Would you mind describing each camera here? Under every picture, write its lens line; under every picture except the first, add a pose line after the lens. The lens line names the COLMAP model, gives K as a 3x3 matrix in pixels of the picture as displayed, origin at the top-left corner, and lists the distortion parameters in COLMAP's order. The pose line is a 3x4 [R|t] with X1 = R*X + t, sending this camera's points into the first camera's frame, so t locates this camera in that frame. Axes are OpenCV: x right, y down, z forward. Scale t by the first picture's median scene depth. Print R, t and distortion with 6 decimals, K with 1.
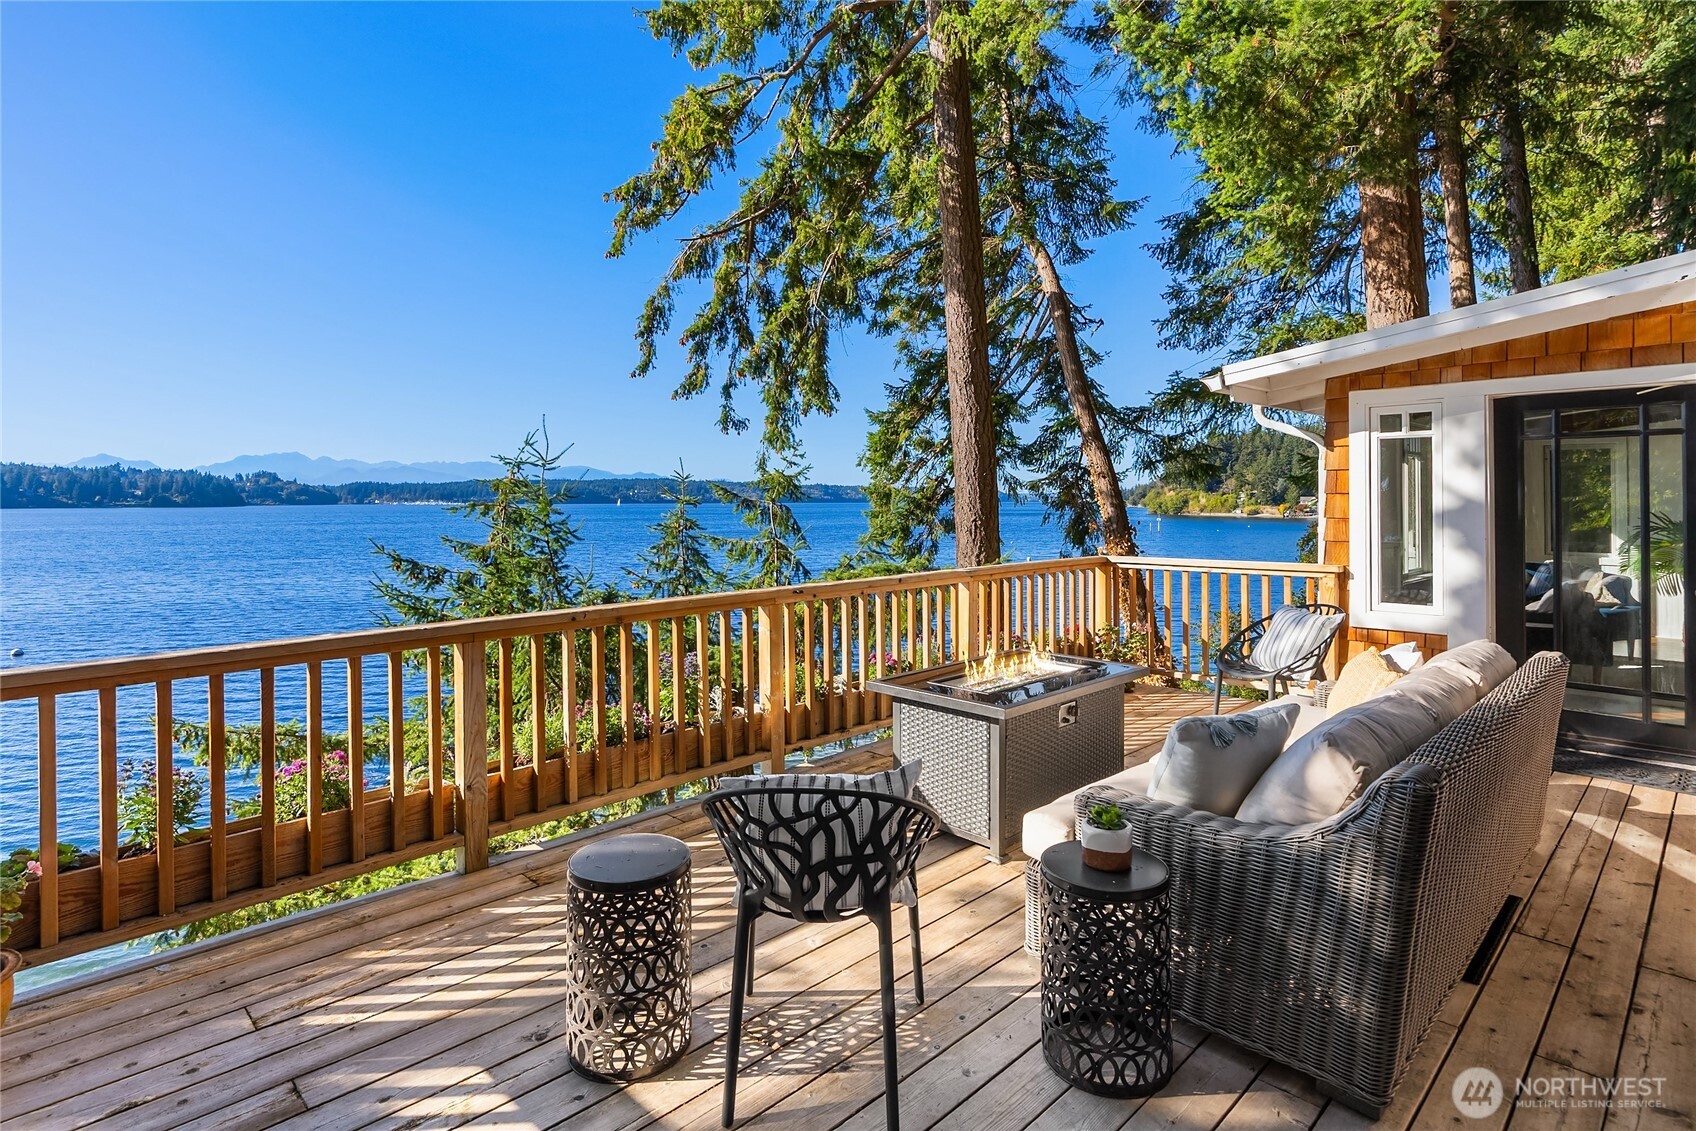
lens RADIAL K [[885.3, 0, 799.4], [0, 885.3, 496.6], [0, 0, 1]] dist [-0.001540, 0.001322]
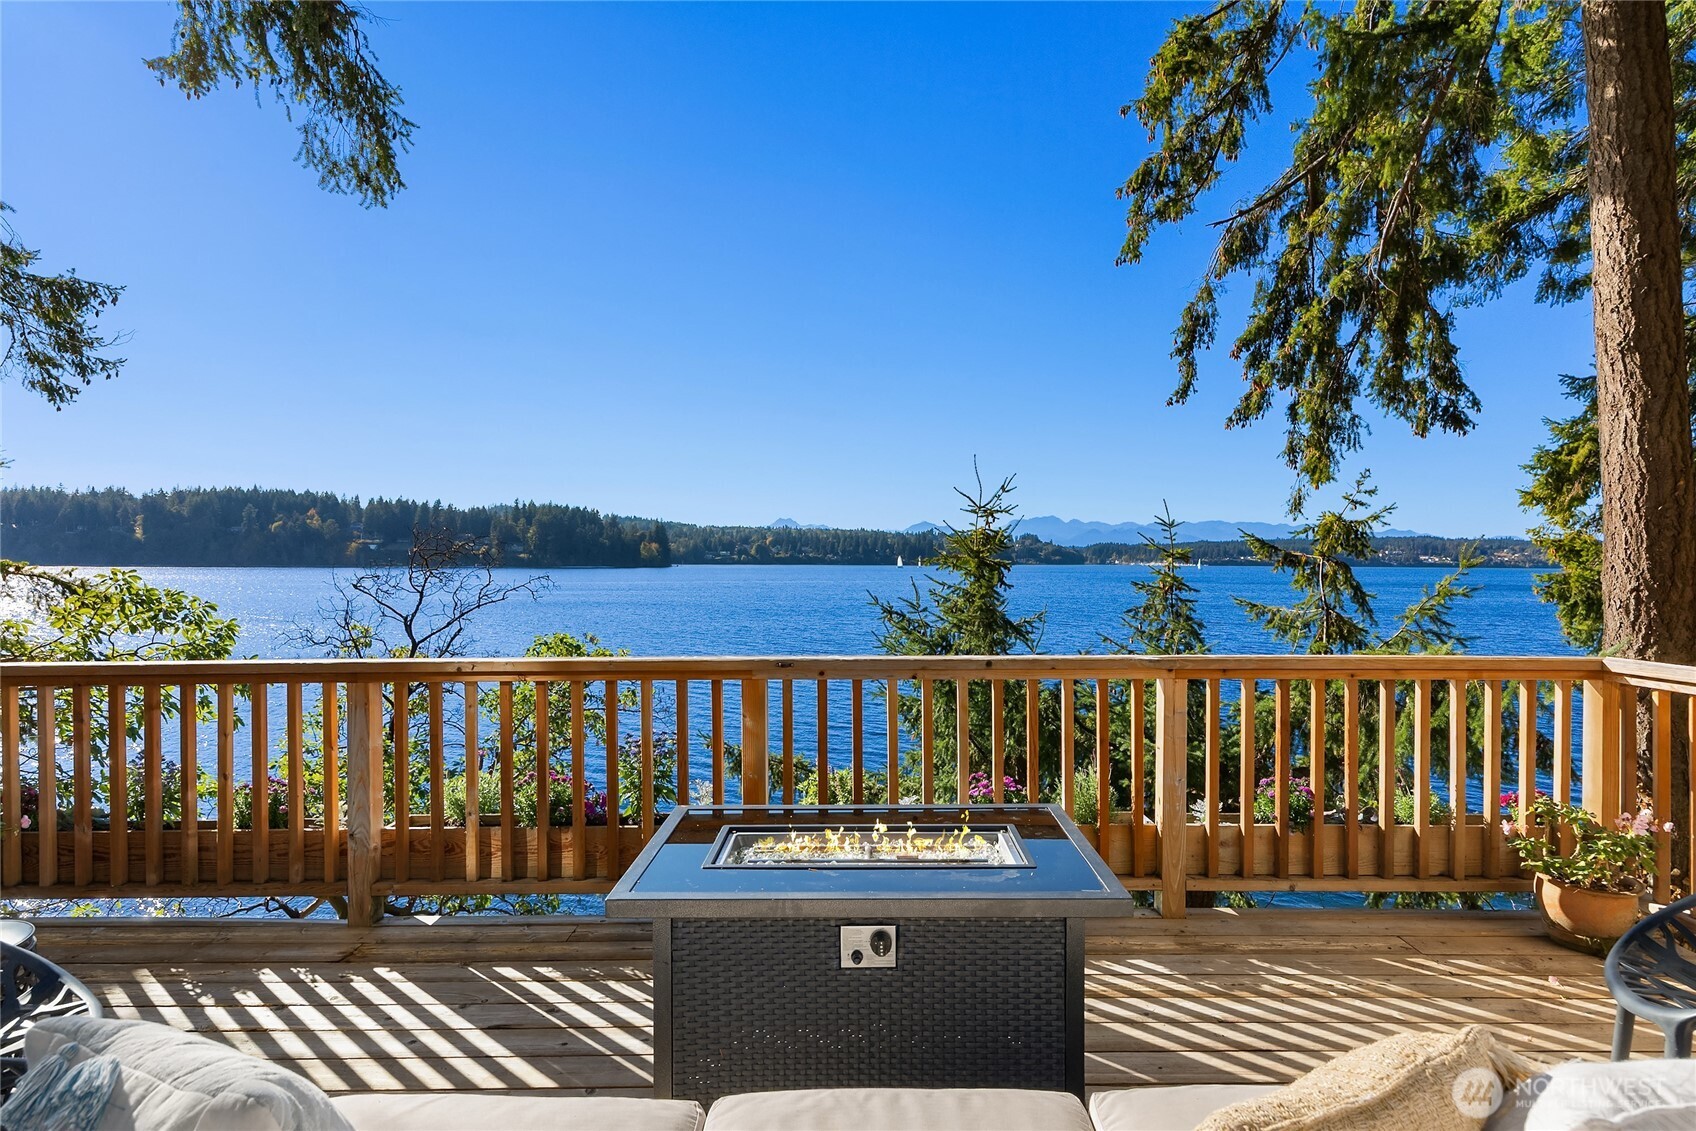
lens RADIAL K [[920.6, 0, 859.4], [0, 920.6, 568.9], [0, 0, 1]] dist [0.002331, 0.003977]
pose [[0.738749, 0.016106, -0.673788, 0.183796], [-0.008819, 0.999860, 0.014231, 0.007733], [0.673923, -0.004571, 0.738787, 0.174272]]
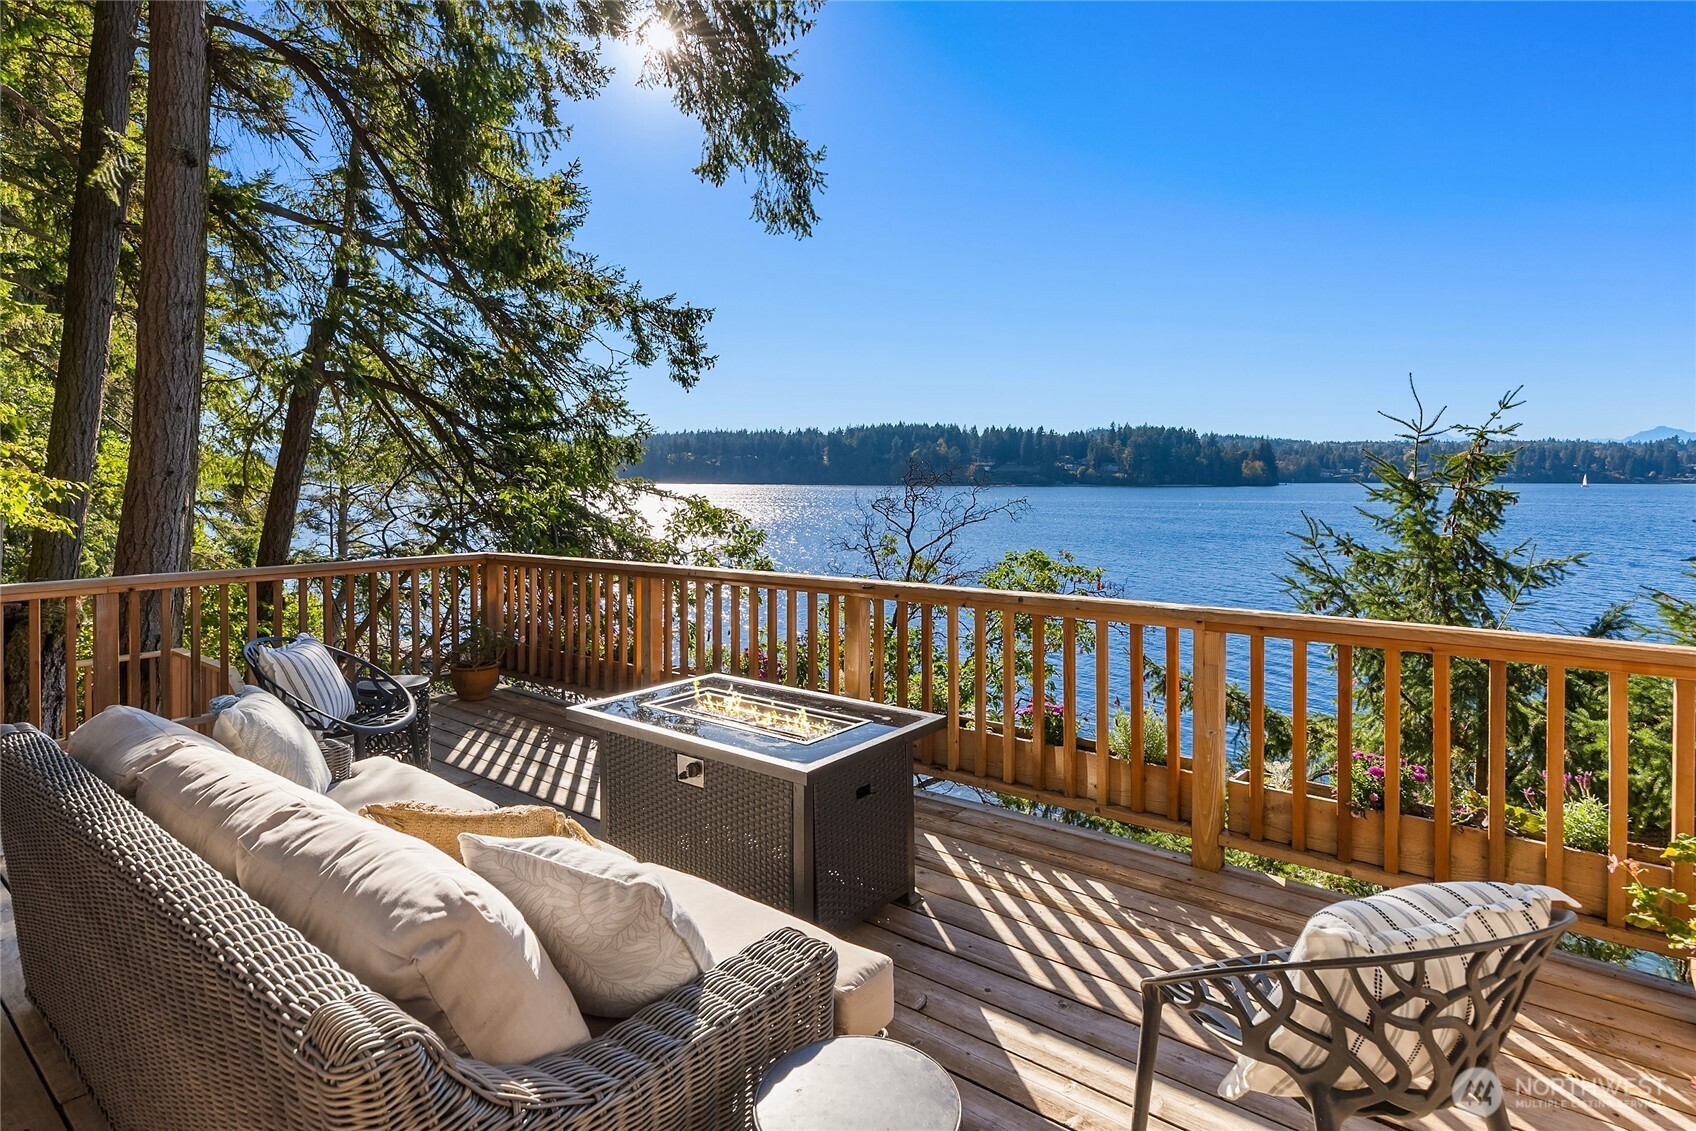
lens RADIAL K [[885.3, 0, 852.9], [0, 885.3, 483.2], [0, 0, 1]] dist [-0.001540, 0.001322]
pose [[0.162288, 0.015393, -0.986623, 0.194427], [-0.002939, 0.999881, 0.015117, 0.006725], [0.986739, 0.000447, 0.162314, 0.184063]]
